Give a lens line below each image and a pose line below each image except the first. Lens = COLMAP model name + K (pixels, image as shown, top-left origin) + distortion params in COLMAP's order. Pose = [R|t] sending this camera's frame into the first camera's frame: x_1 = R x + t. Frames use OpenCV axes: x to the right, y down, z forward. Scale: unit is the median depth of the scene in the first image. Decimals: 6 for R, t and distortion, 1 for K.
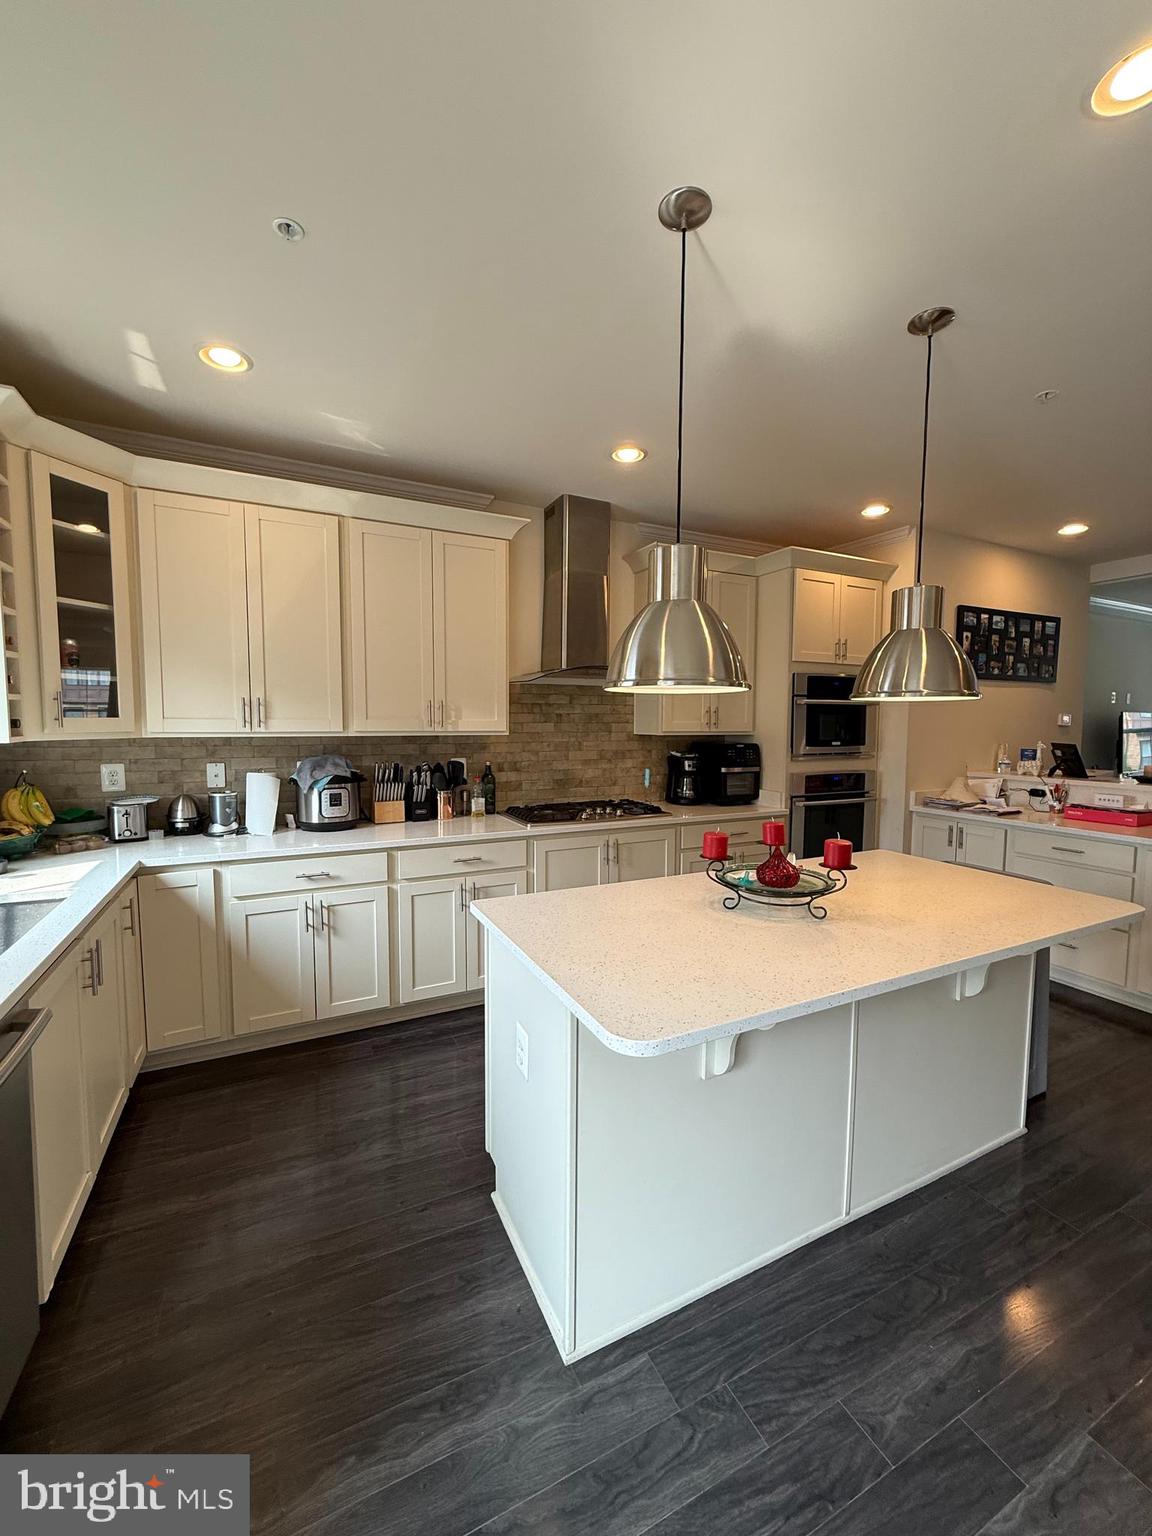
lens RADIAL K [[610.8, 0, 573.7], [0, 610.8, 767.8], [0, 0, 1]] dist [-0.003655, 0.000504]
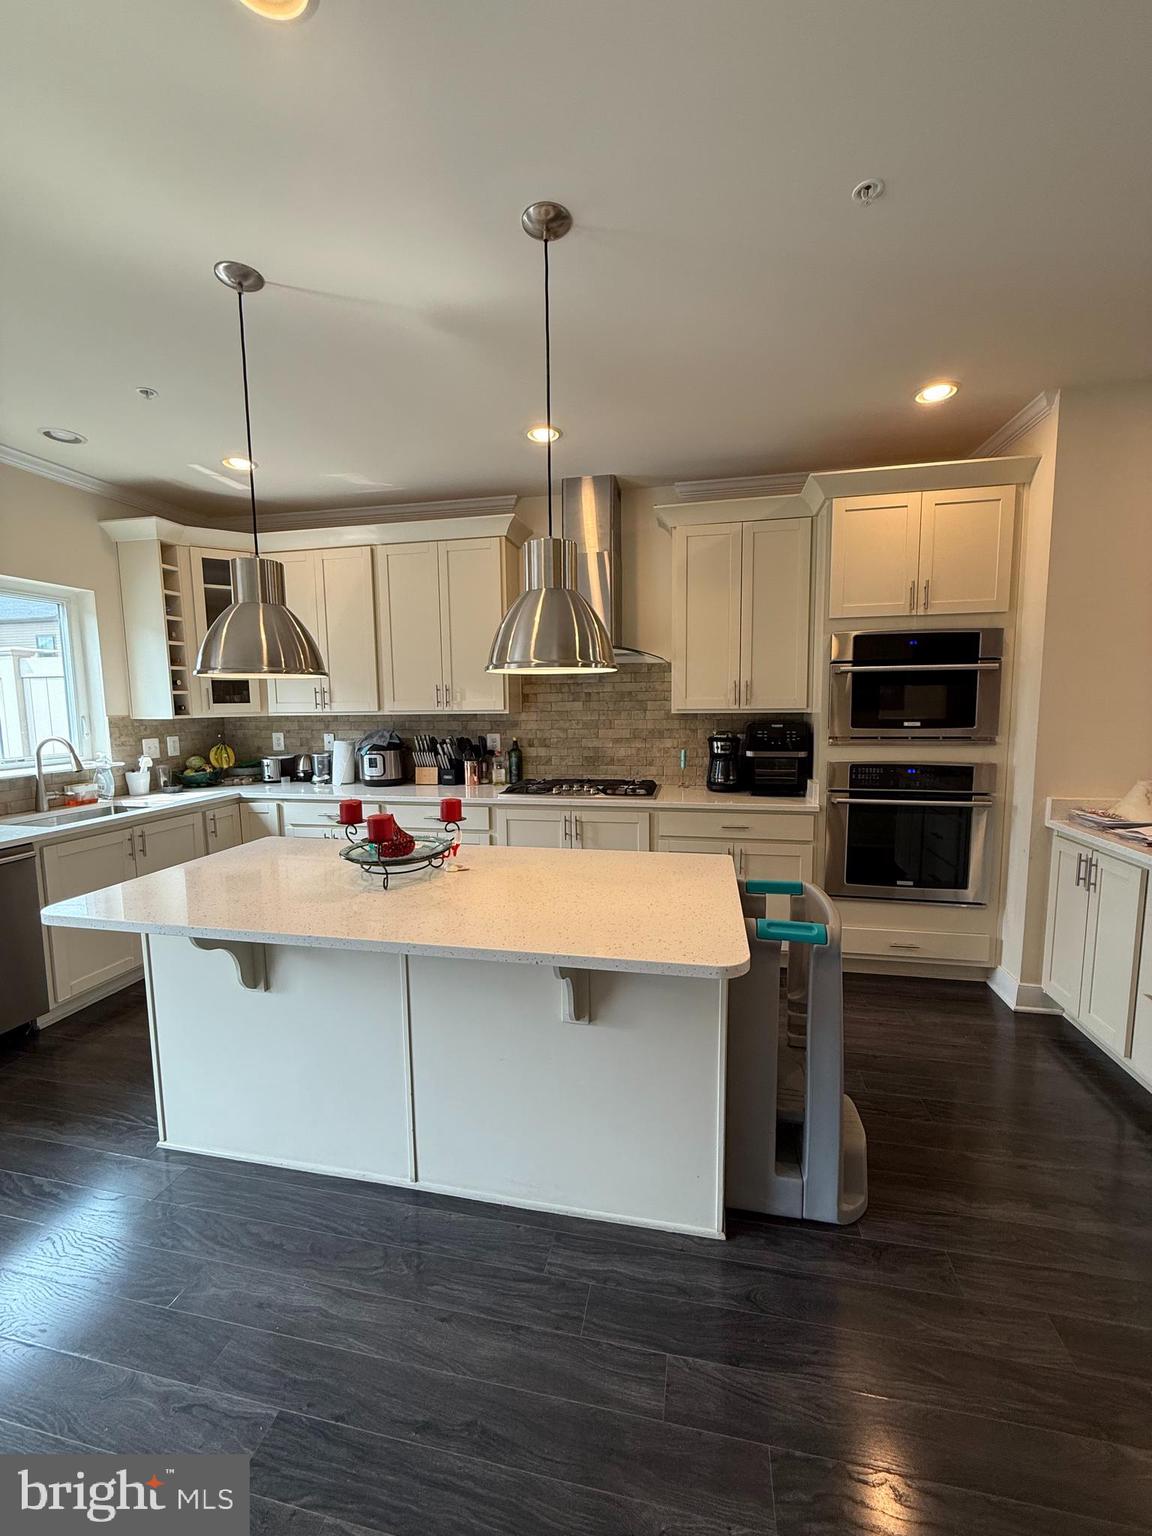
lens RADIAL K [[610.8, 0, 576.6], [0, 610.8, 767.2], [0, 0, 1]] dist [-0.003655, 0.000504]
pose [[0.790931, 0.051188, -0.609761, 0.772755], [-0.031030, 0.998568, 0.043577, -0.009547], [0.611118, -0.015545, 0.791387, 0.225462]]
